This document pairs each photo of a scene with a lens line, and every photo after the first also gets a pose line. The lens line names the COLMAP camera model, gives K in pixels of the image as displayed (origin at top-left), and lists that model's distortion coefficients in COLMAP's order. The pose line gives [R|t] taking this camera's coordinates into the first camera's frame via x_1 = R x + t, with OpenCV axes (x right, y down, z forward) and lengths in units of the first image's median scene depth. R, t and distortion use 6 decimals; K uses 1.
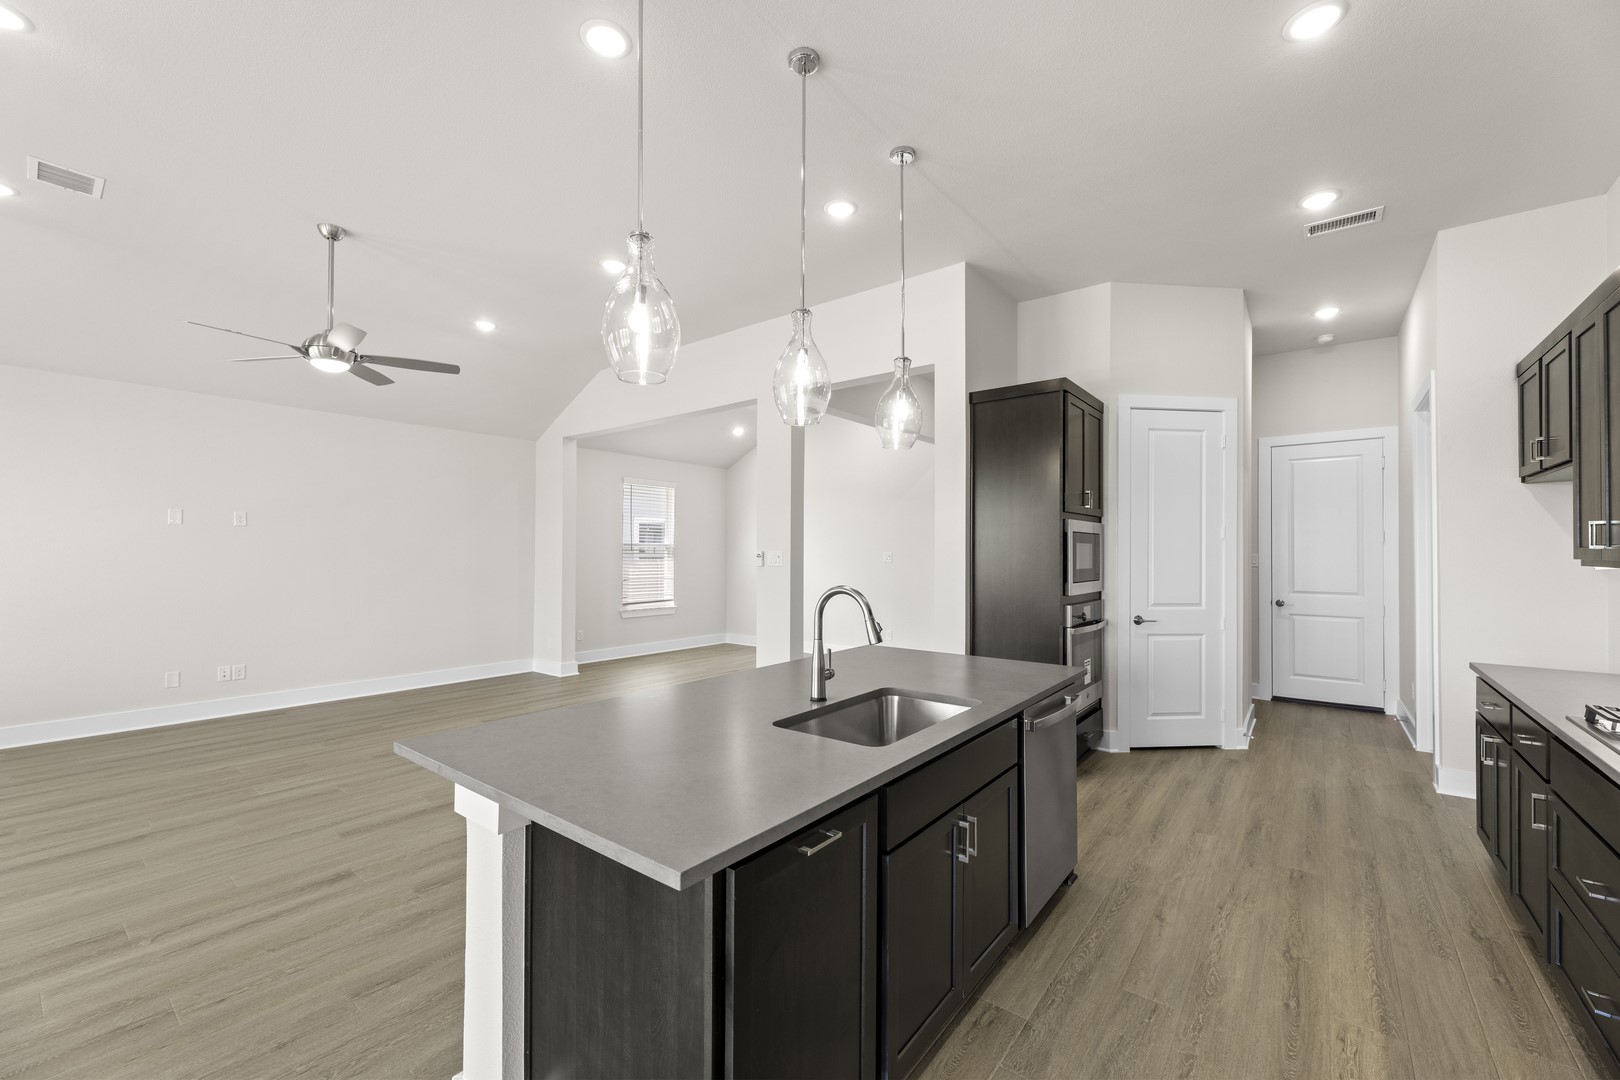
lens RADIAL K [[648.0, 0, 819.1], [0, 648.0, 550.5], [0, 0, 1]] dist [0.003442, -0.000421]
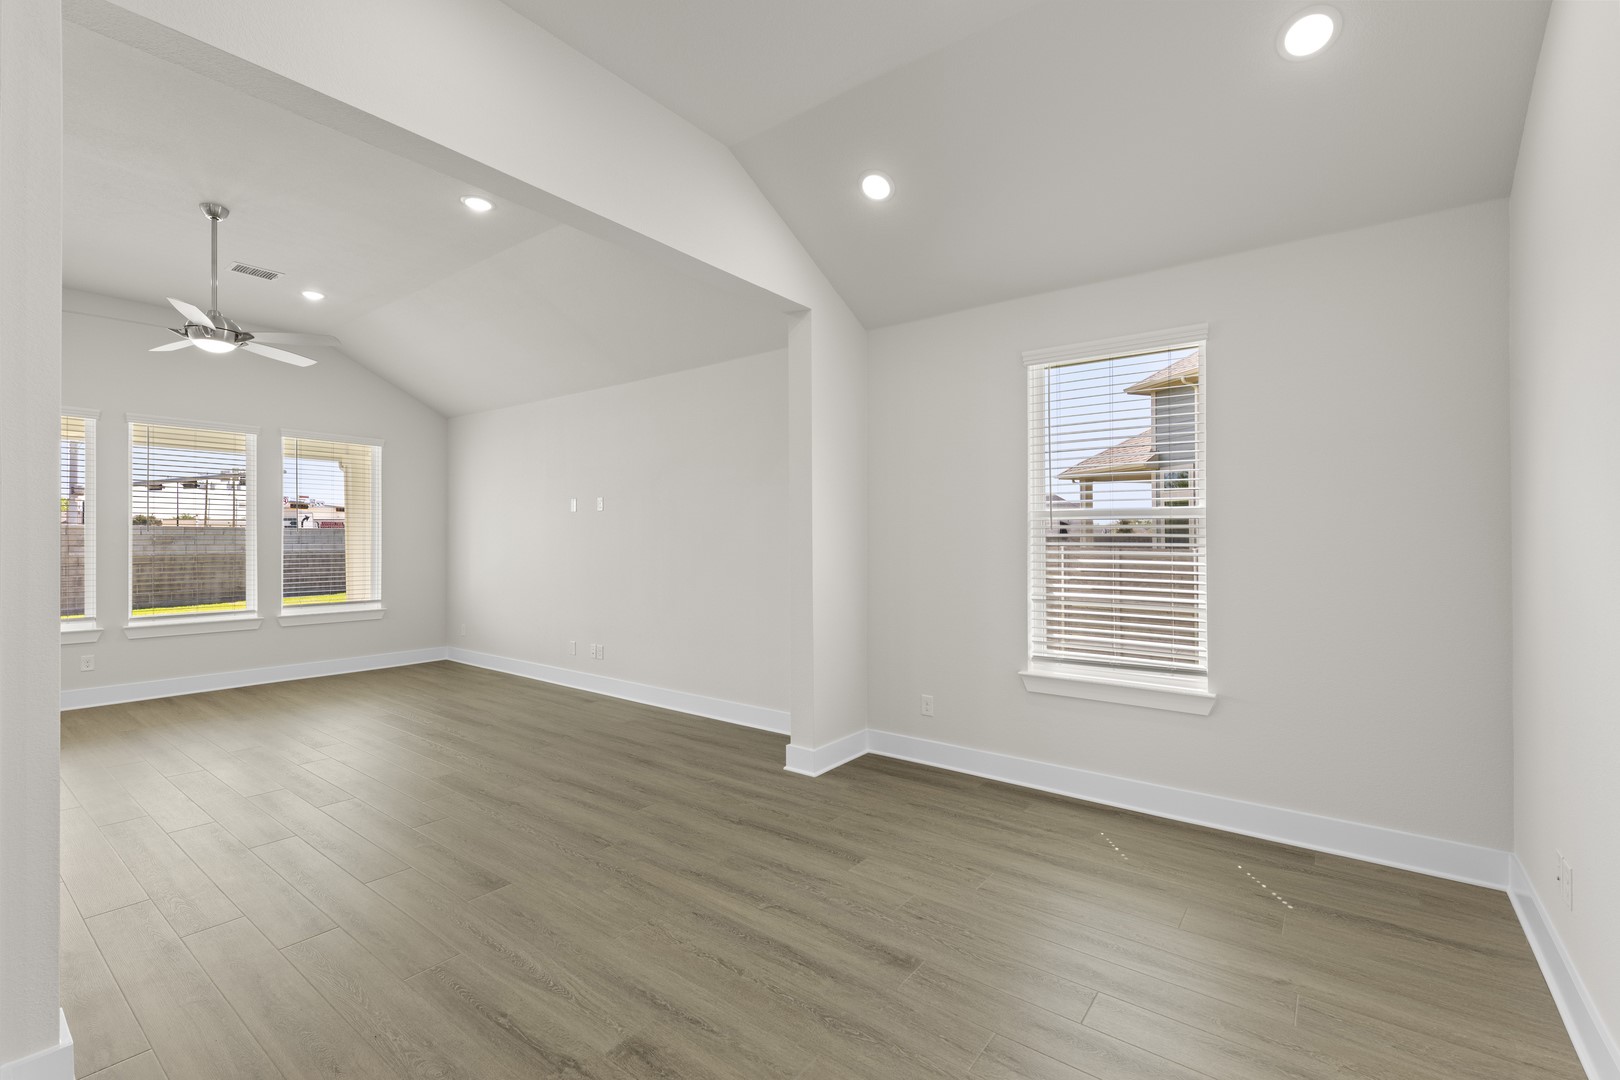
lens RADIAL K [[702.2, 0, 806.8], [0, 702.2, 537.1], [0, 0, 1]] dist [0.009806, -0.000120]
pose [[0.001574, -0.005934, -0.999981, 0.296488], [0.001792, 0.999981, -0.005932, 0.015770], [0.999997, -0.001782, 0.001584, 1.724002]]
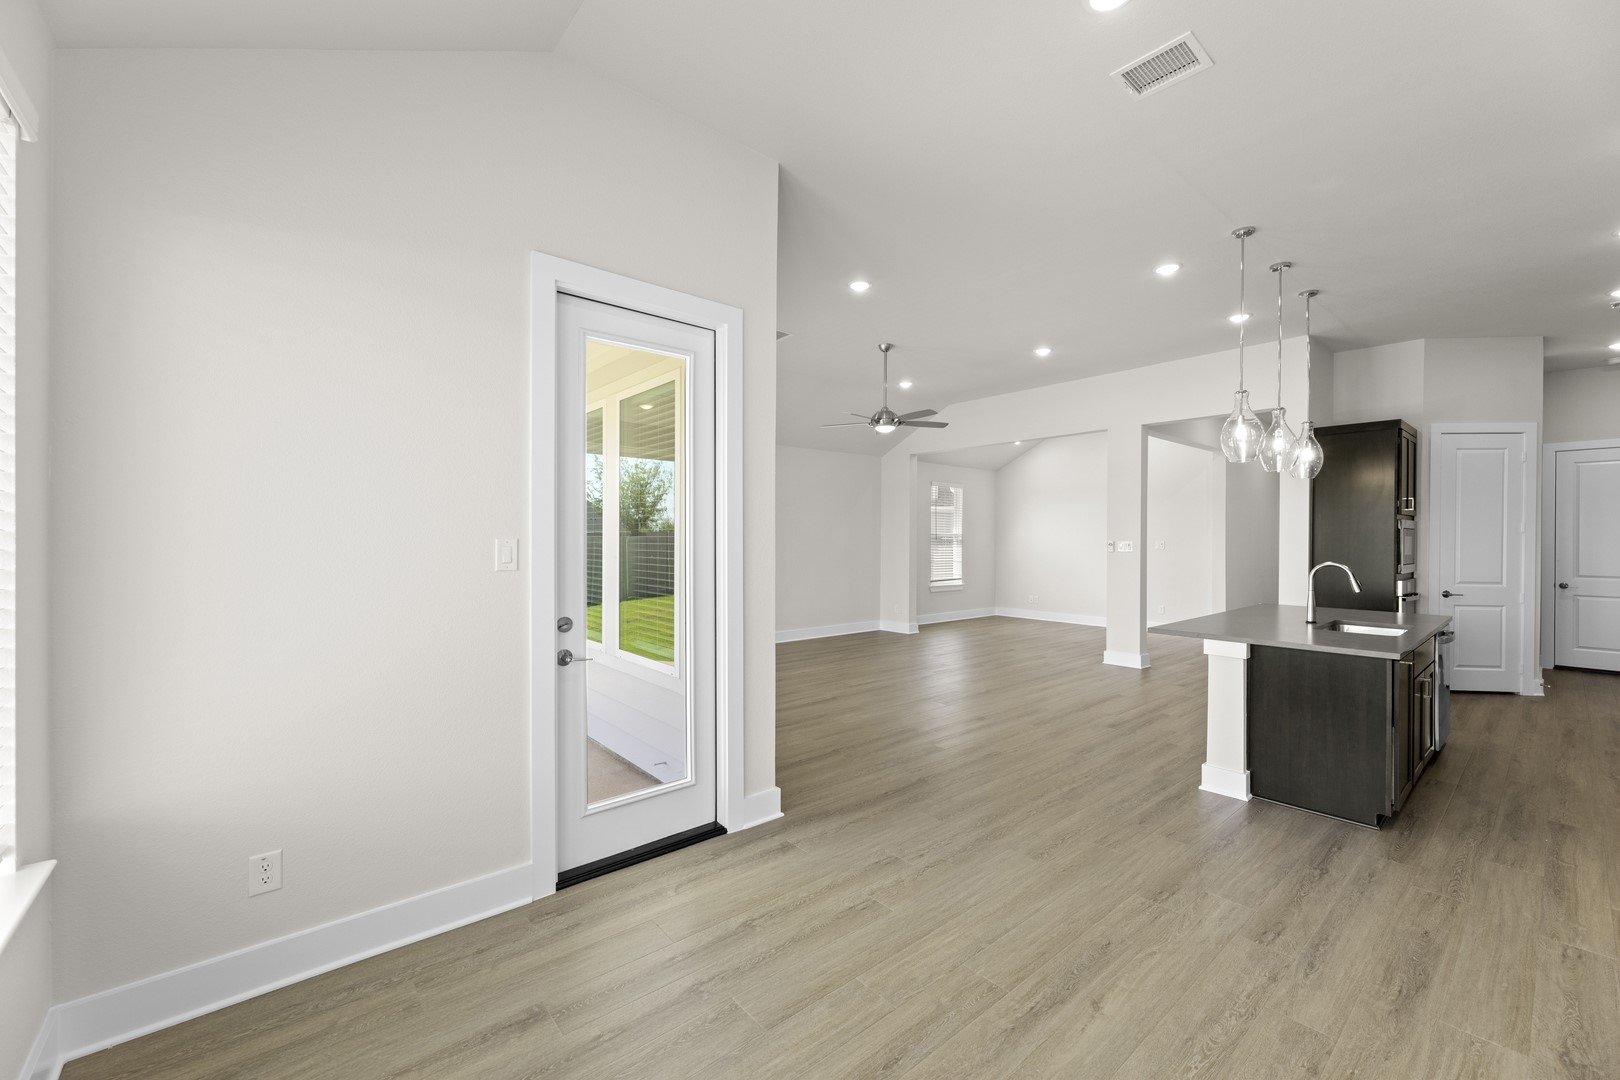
lens RADIAL K [[648.0, 0, 821.2], [0, 648.0, 541.9], [0, 0, 1]] dist [0.003442, -0.000421]
pose [[0.980868, 0.001601, -0.194670, -0.536305], [-0.000006, 0.999966, 0.008195, -0.010069], [0.194676, -0.008037, 0.980835, -0.585209]]
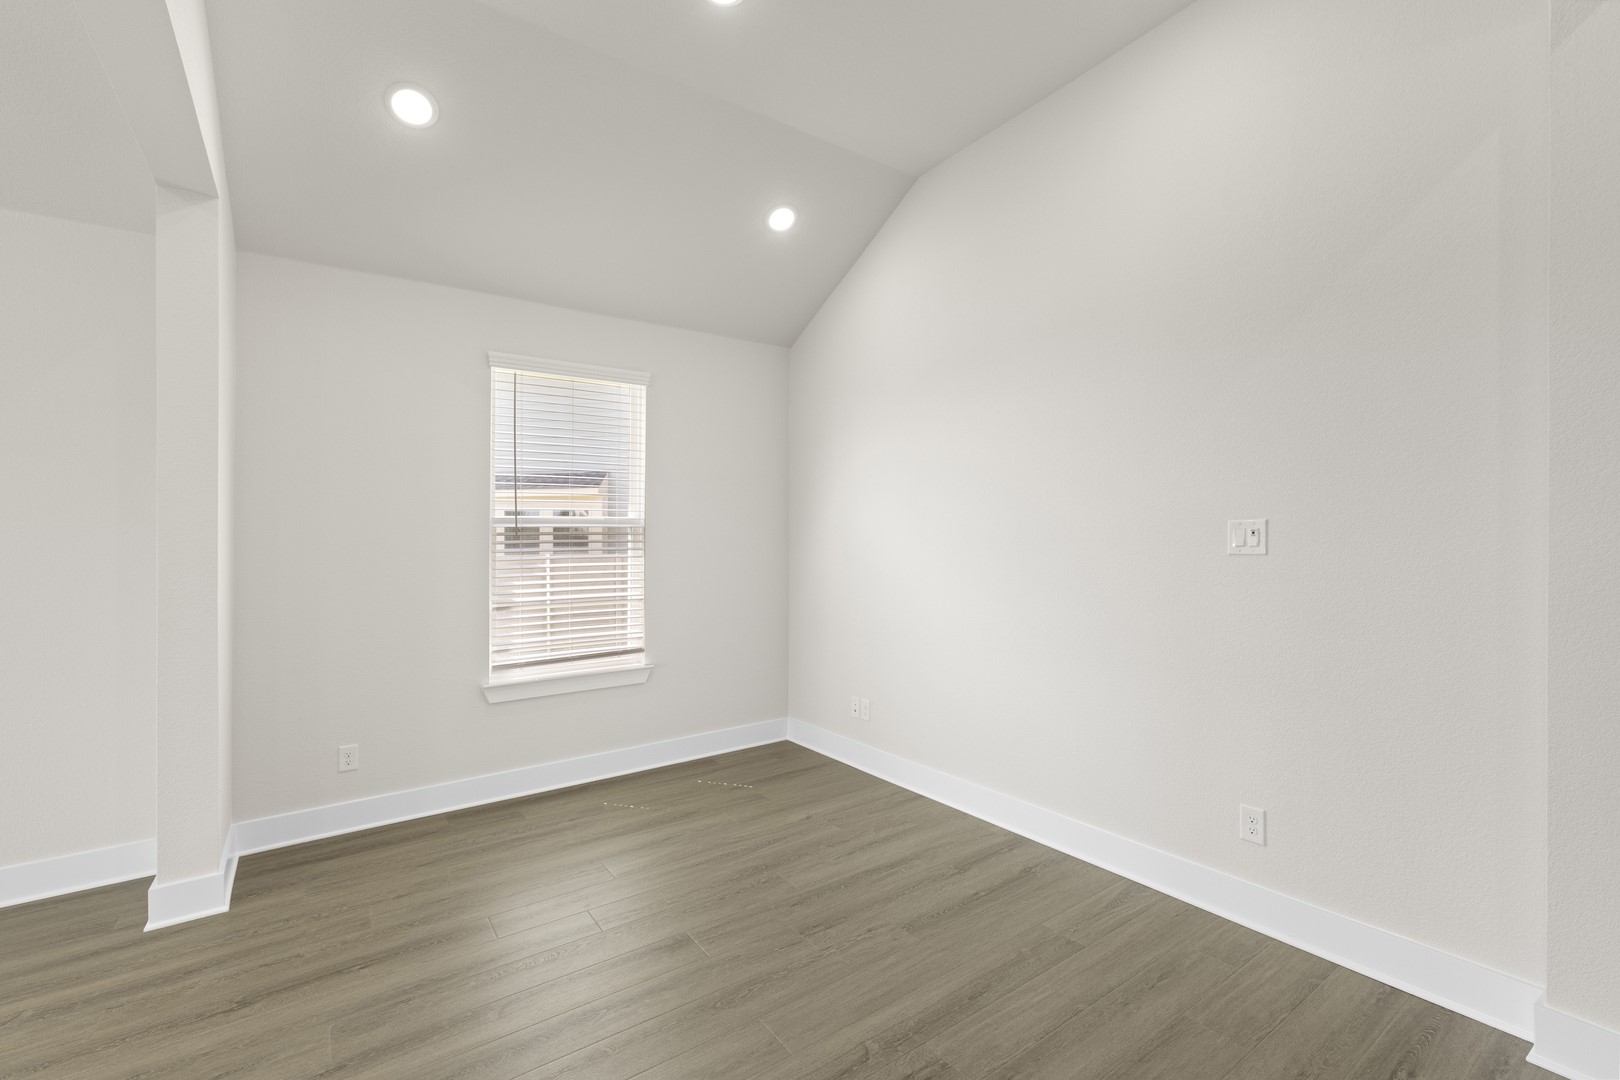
lens RADIAL K [[702.2, 0, 812.3], [0, 702.2, 543.4], [0, 0, 1]] dist [0.009806, -0.000120]
pose [[0.952678, -0.018106, -0.303443, 0.041799], [0.020474, 0.999780, 0.004626, 0.014749], [0.303292, -0.010620, 0.952838, 1.300800]]
